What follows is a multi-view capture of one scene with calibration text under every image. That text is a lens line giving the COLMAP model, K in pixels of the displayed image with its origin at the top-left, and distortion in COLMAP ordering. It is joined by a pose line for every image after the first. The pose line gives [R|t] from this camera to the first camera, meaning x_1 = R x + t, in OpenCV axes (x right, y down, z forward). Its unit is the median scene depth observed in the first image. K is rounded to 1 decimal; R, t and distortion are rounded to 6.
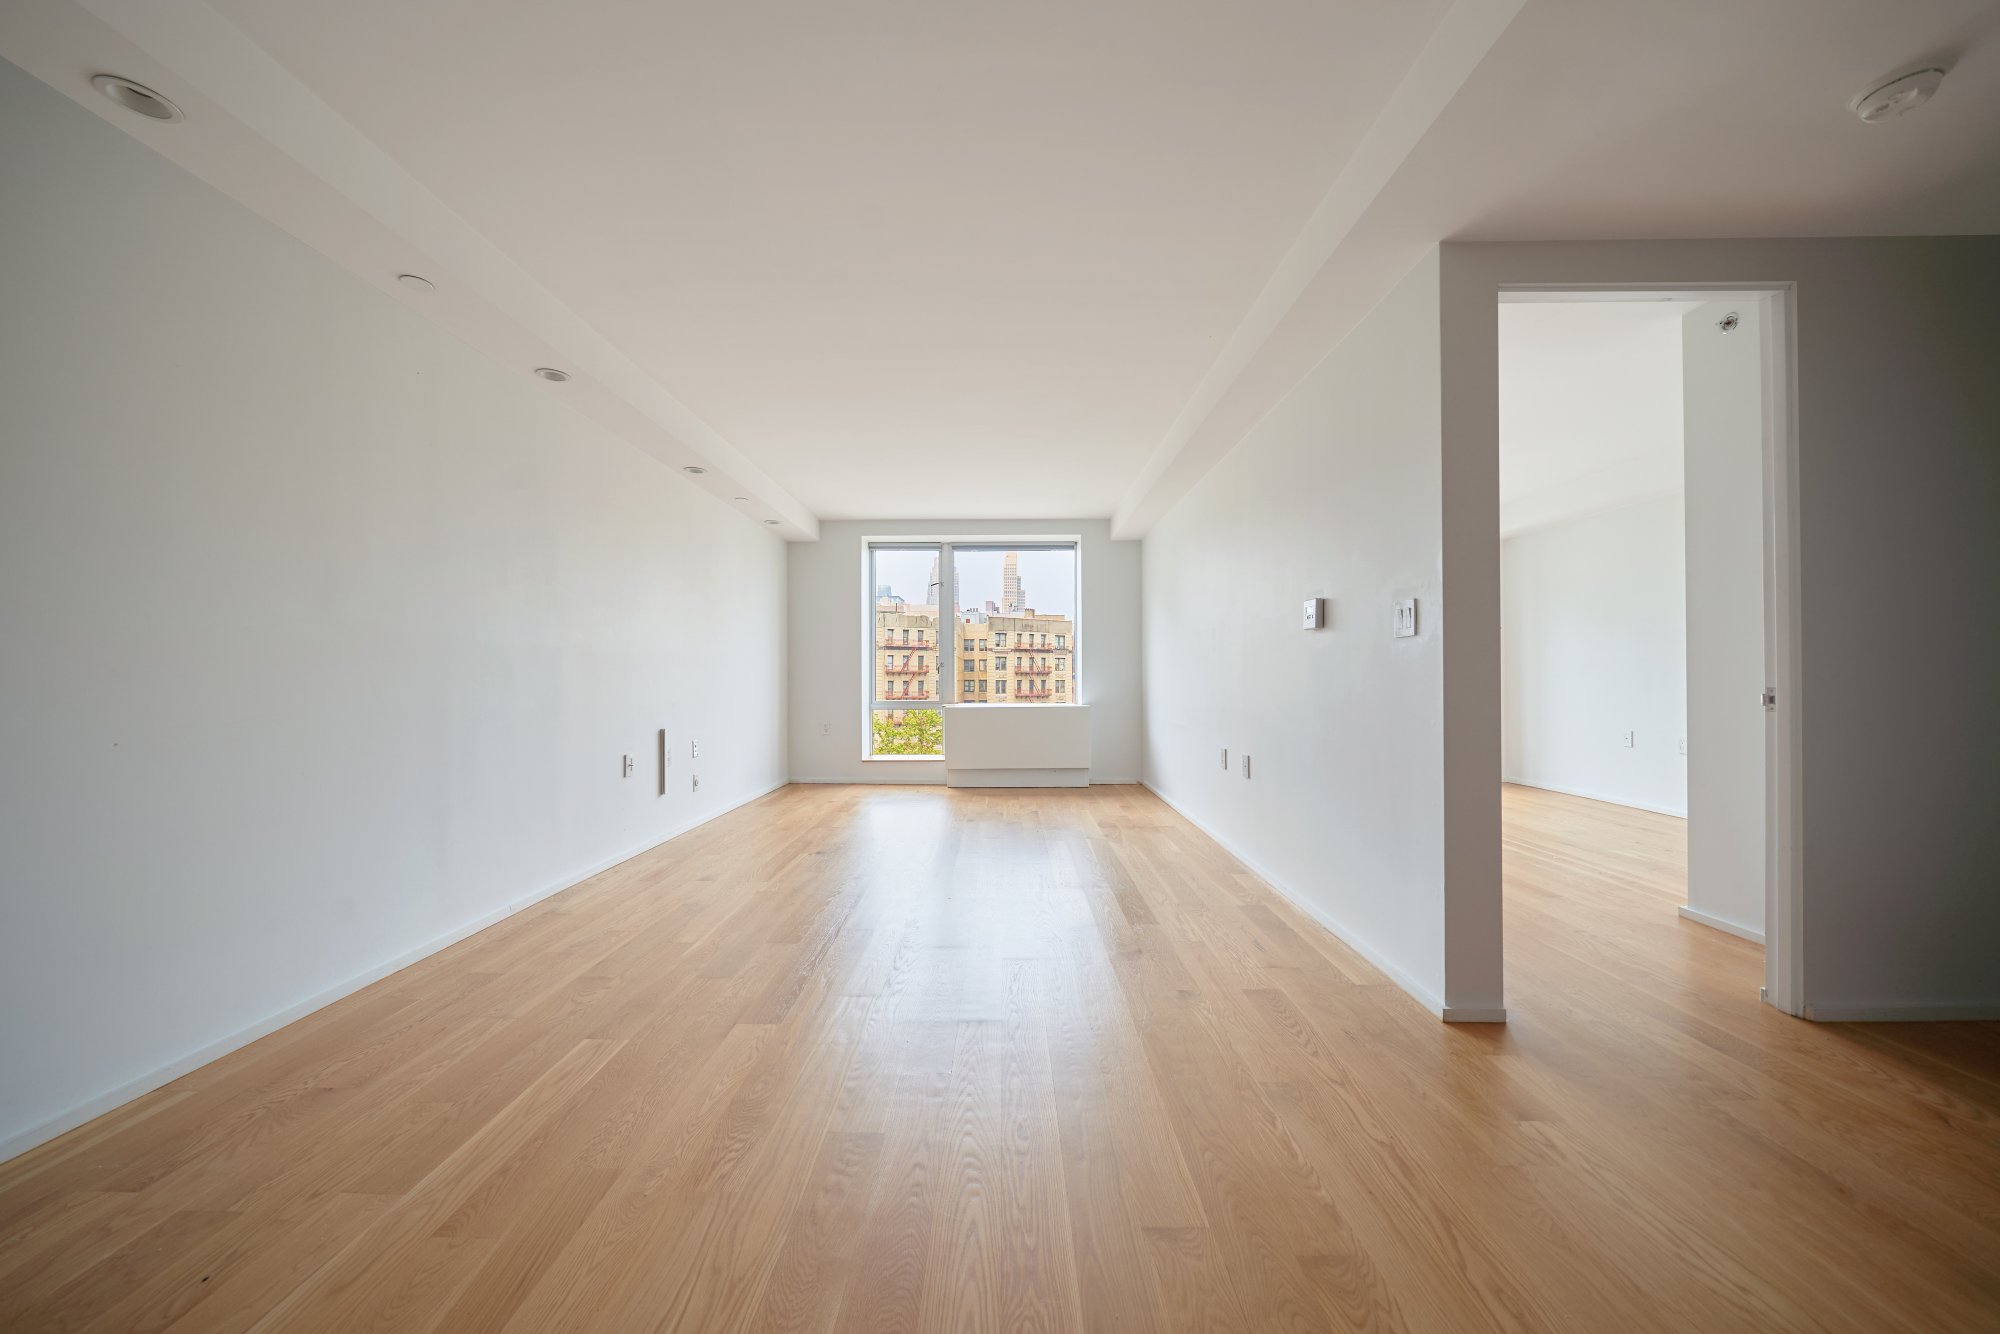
lens RADIAL K [[693.5, 0, 1002.7], [0, 693.5, 661.0], [0, 0, 1]] dist [0.000593, -0.004051]
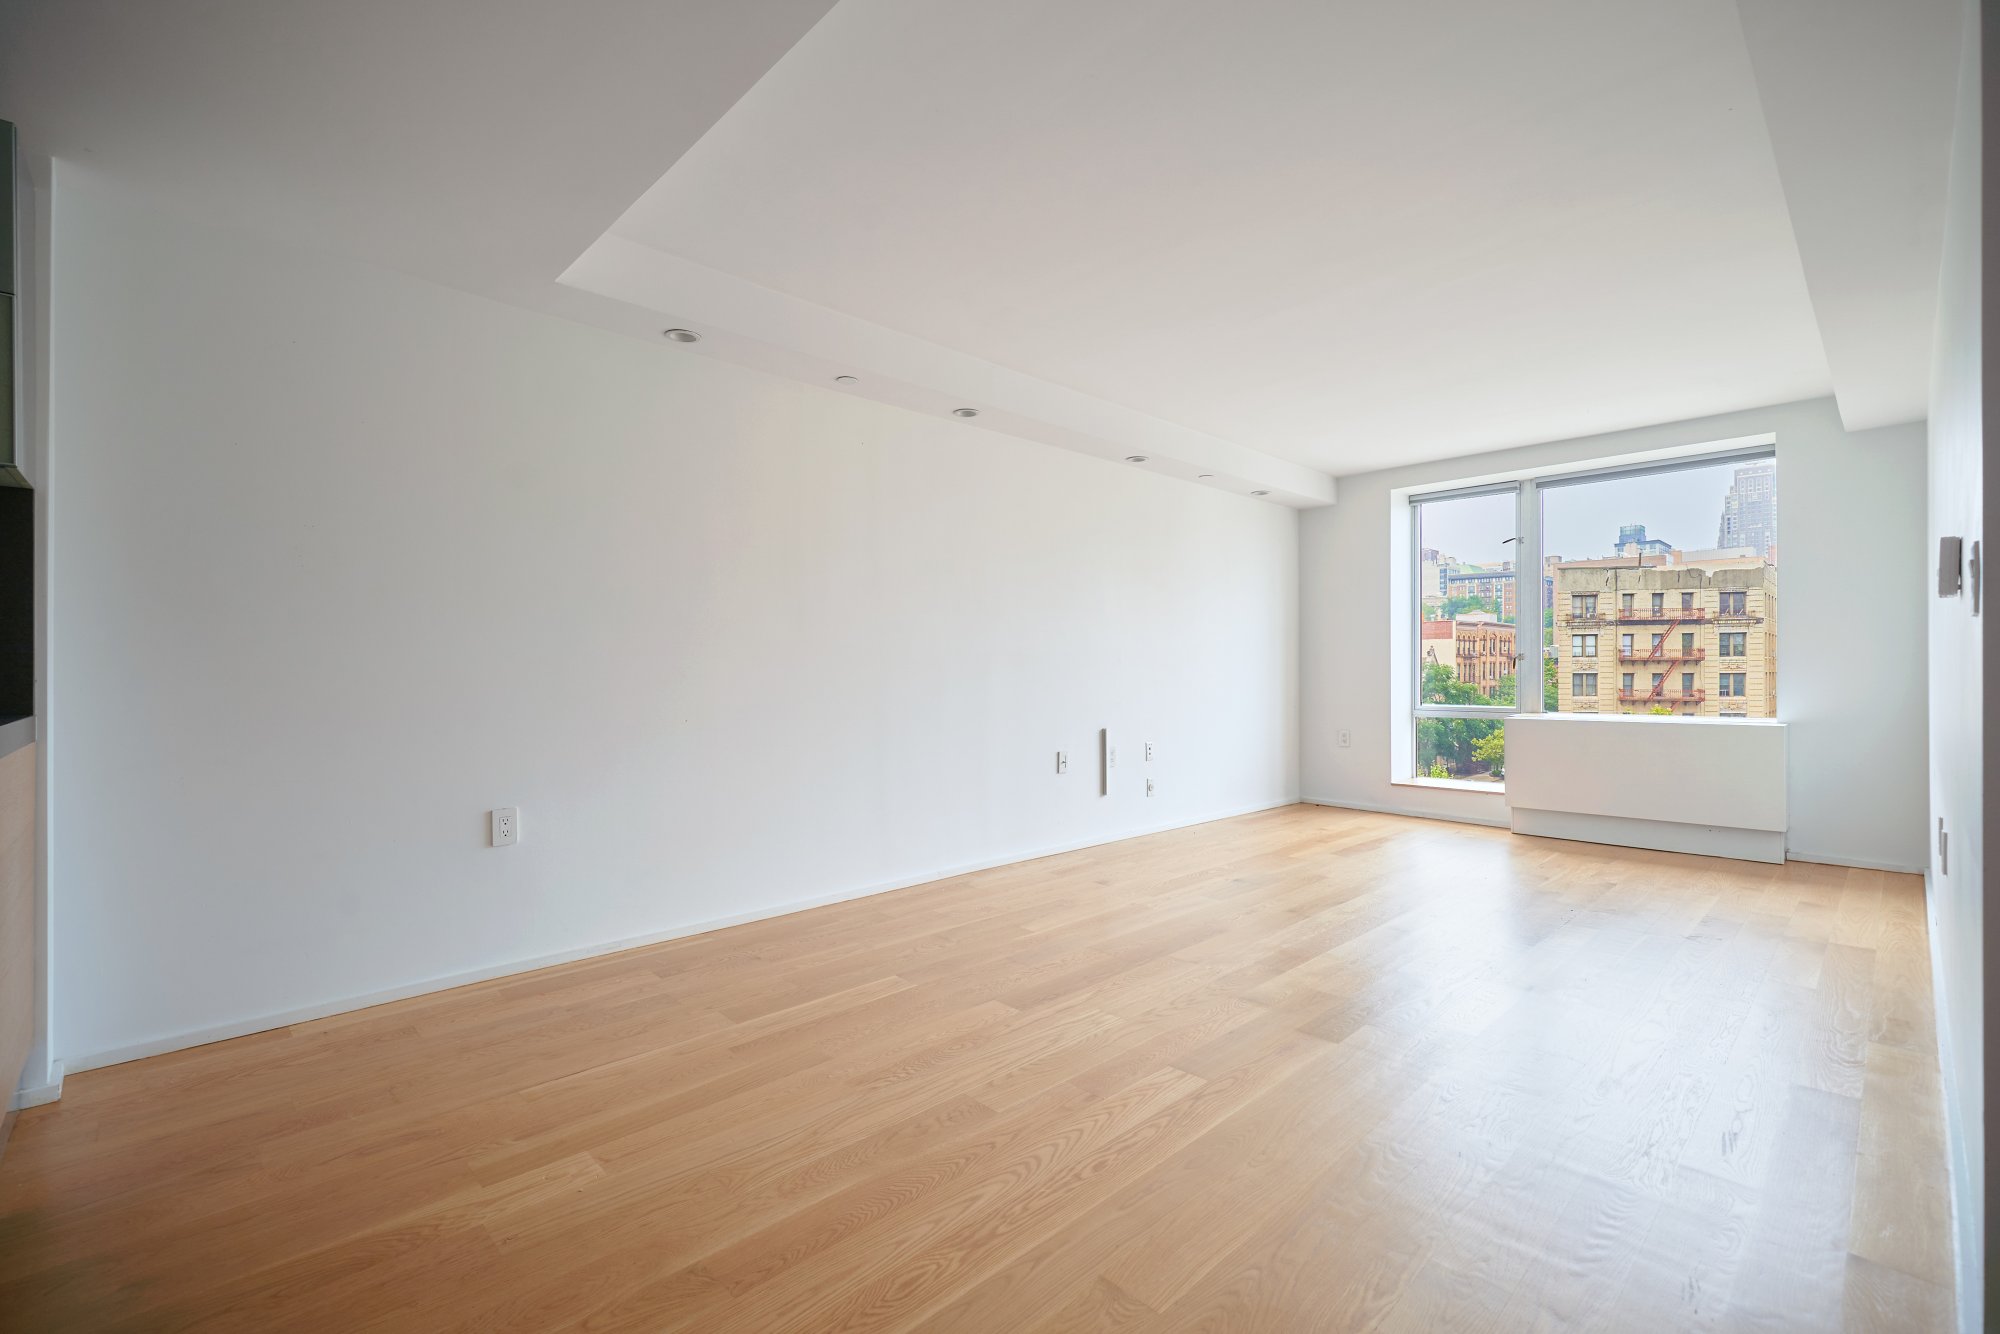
lens RADIAL K [[872.0, 0, 1000.0], [0, 872.0, 667.0], [0, 0, 1]] dist [0.000963, -0.000331]
pose [[0.696918, -0.002100, -0.717148, 0.189838], [0.018614, 0.999712, 0.015161, -0.007923], [0.716909, -0.023915, 0.696756, 0.017153]]
